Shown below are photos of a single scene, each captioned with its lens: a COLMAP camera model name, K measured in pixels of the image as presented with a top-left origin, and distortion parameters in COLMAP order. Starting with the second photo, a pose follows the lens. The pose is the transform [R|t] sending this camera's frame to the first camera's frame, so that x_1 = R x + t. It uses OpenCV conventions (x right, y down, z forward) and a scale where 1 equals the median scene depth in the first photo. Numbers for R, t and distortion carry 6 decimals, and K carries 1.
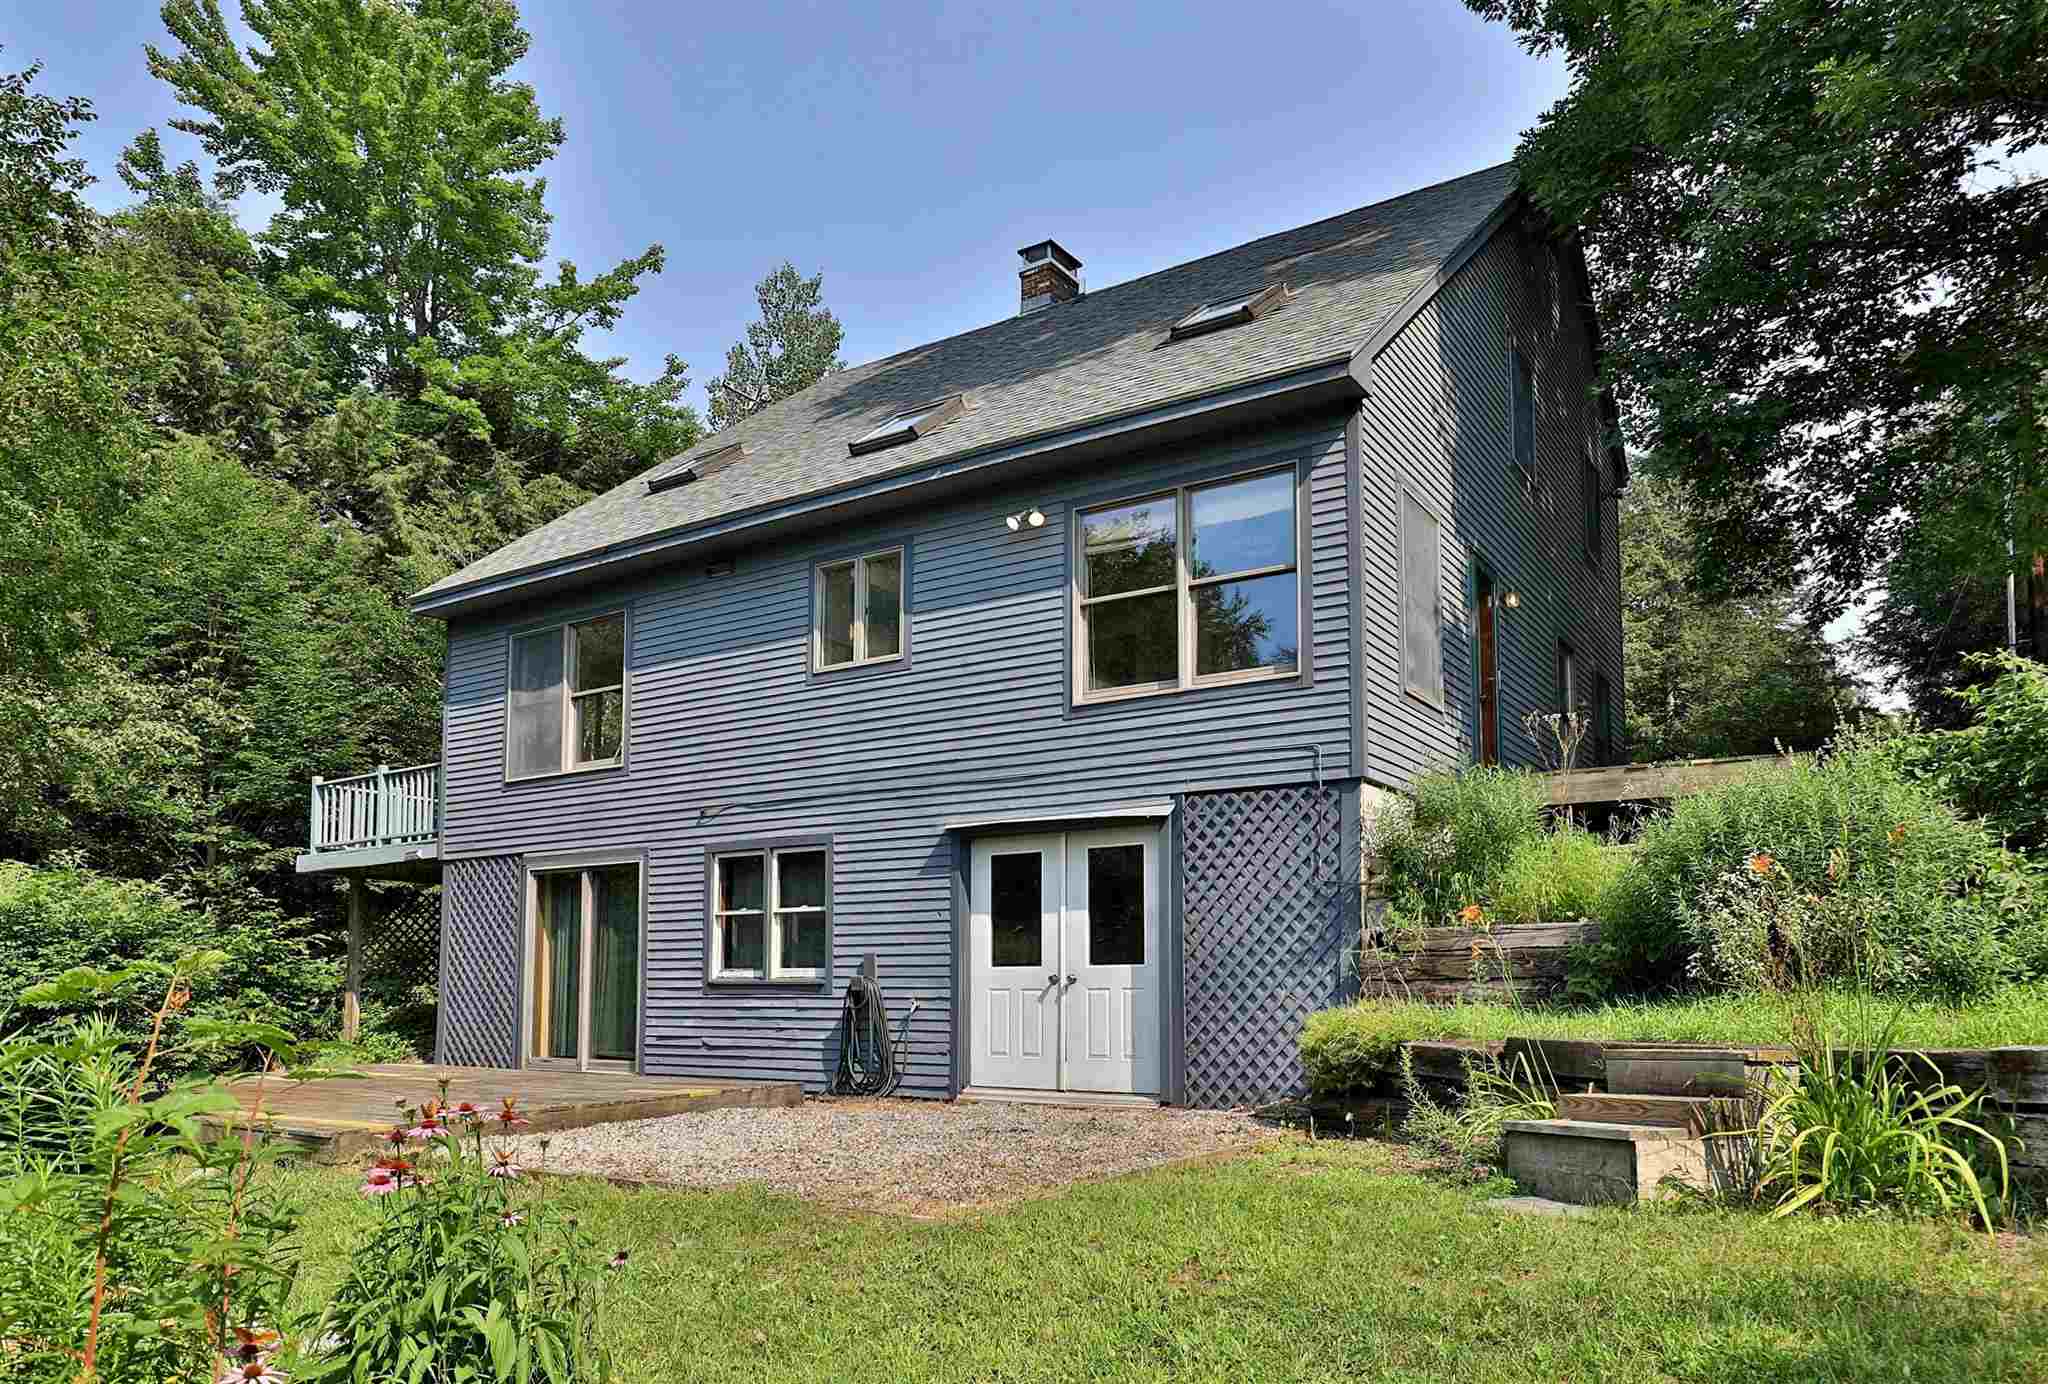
lens RADIAL K [[1374.4, 0, 1024.1], [0, 1374.4, 711.5], [0, 0, 1]] dist [-0.005285, -0.000389]
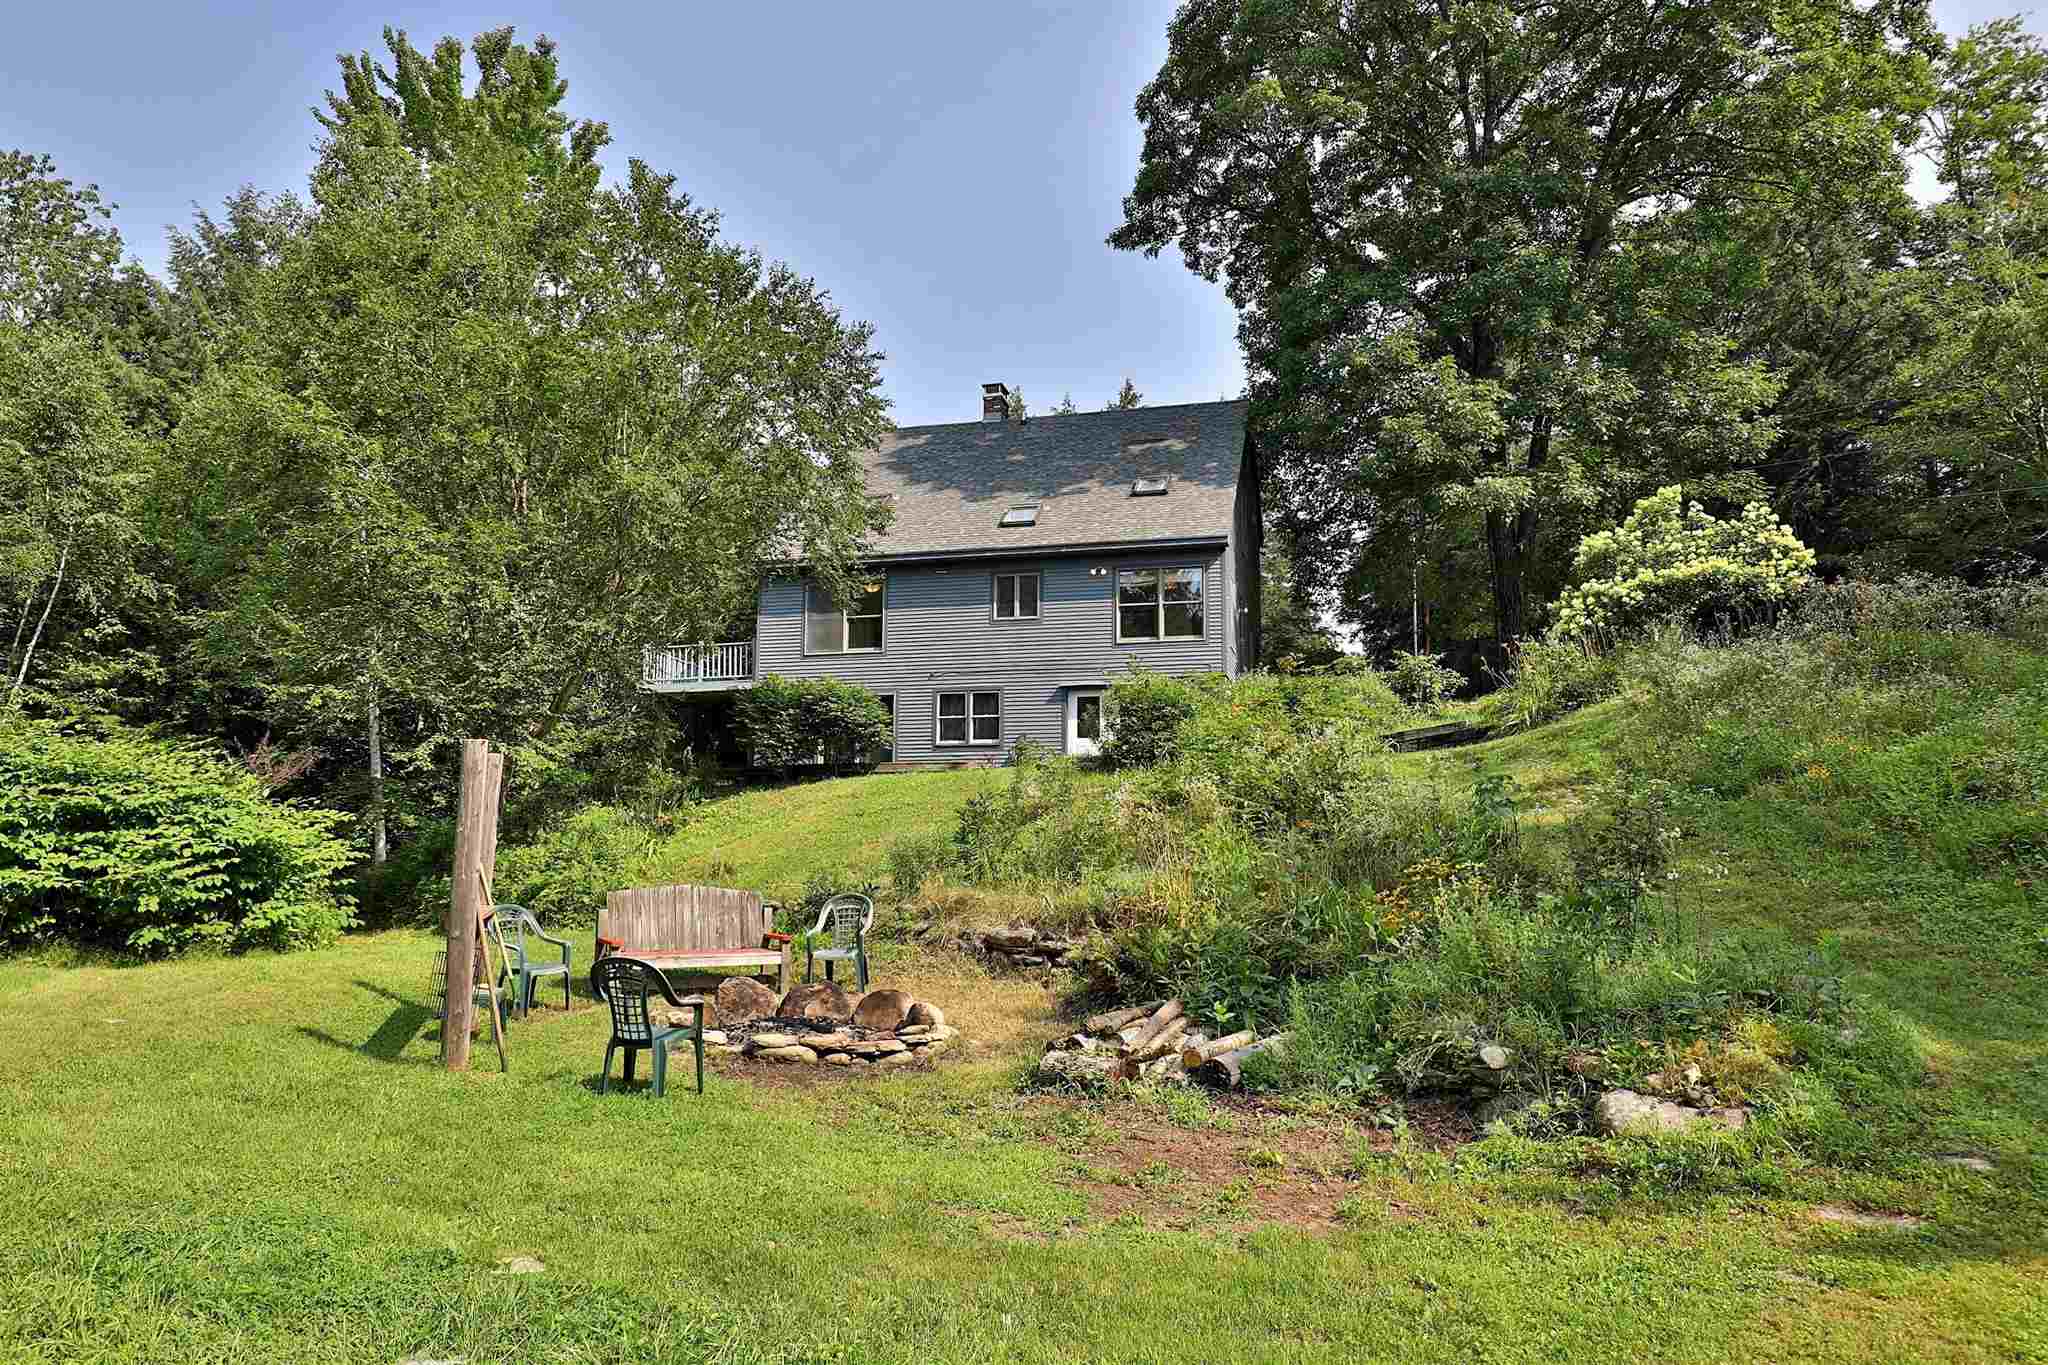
lens RADIAL K [[1314.1, 0, 1019.5], [0, 1314.1, 688.3], [0, 0, 1]] dist [0.004200, -0.002281]
pose [[0.945519, 0.052270, 0.321343, -0.872113], [-0.070993, 0.996377, 0.046818, -0.020525], [-0.317732, -0.067081, 0.945805, -1.256777]]
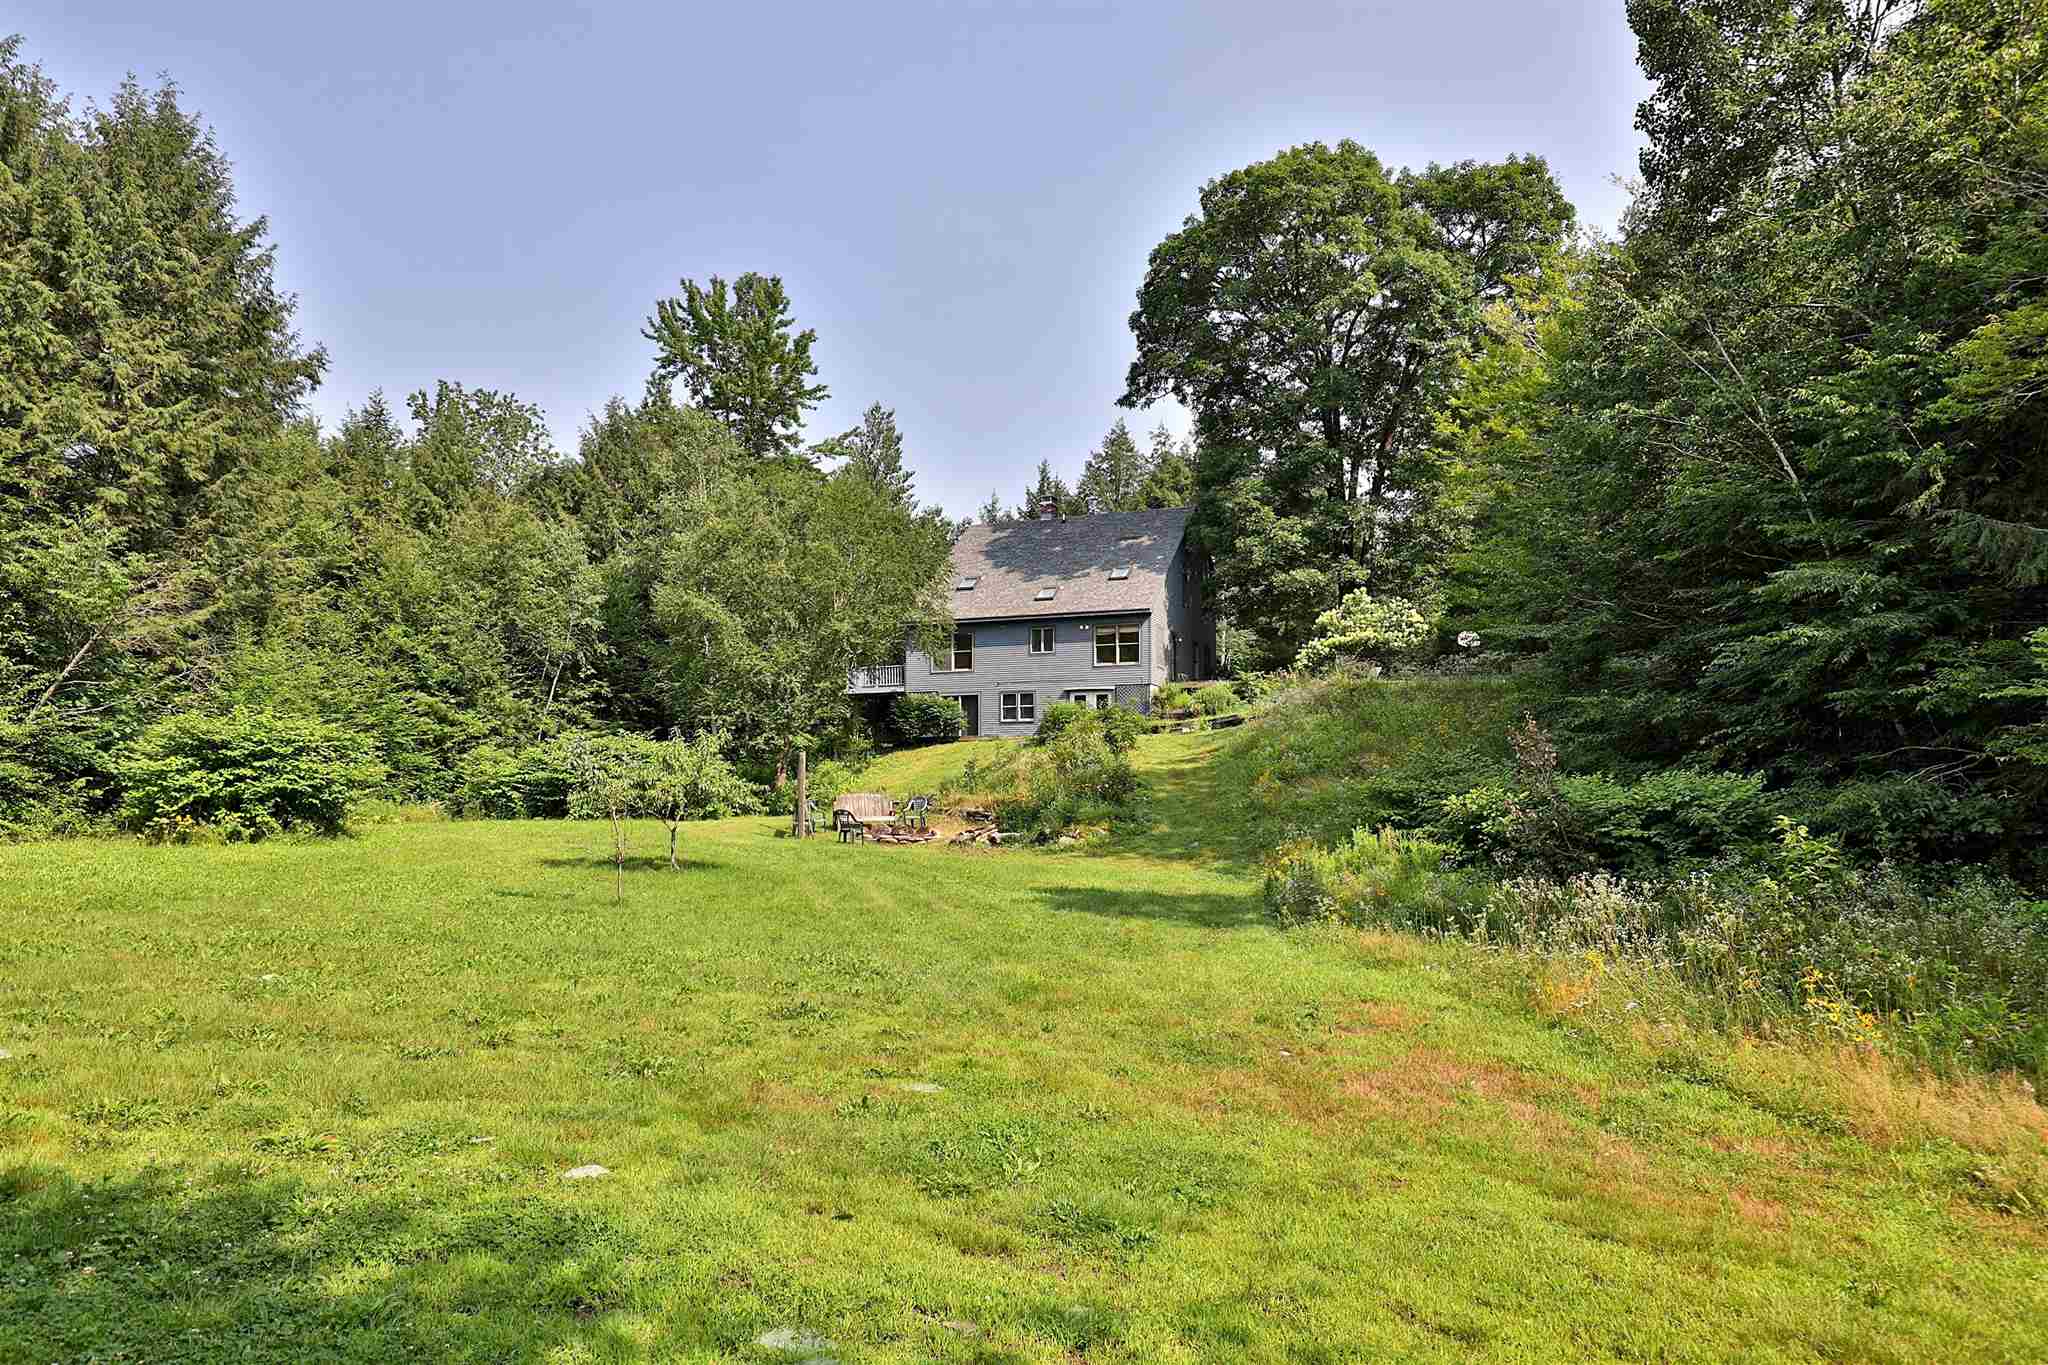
lens RADIAL K [[1317.7, 0, 1026.8], [0, 1317.7, 677.0], [0, 0, 1]] dist [-0.000172, -0.000063]
pose [[0.982919, 0.019188, 0.183034, -0.970449], [-0.038758, 0.993827, 0.103952, -0.407785], [-0.179910, -0.109271, 0.977595, -3.279463]]
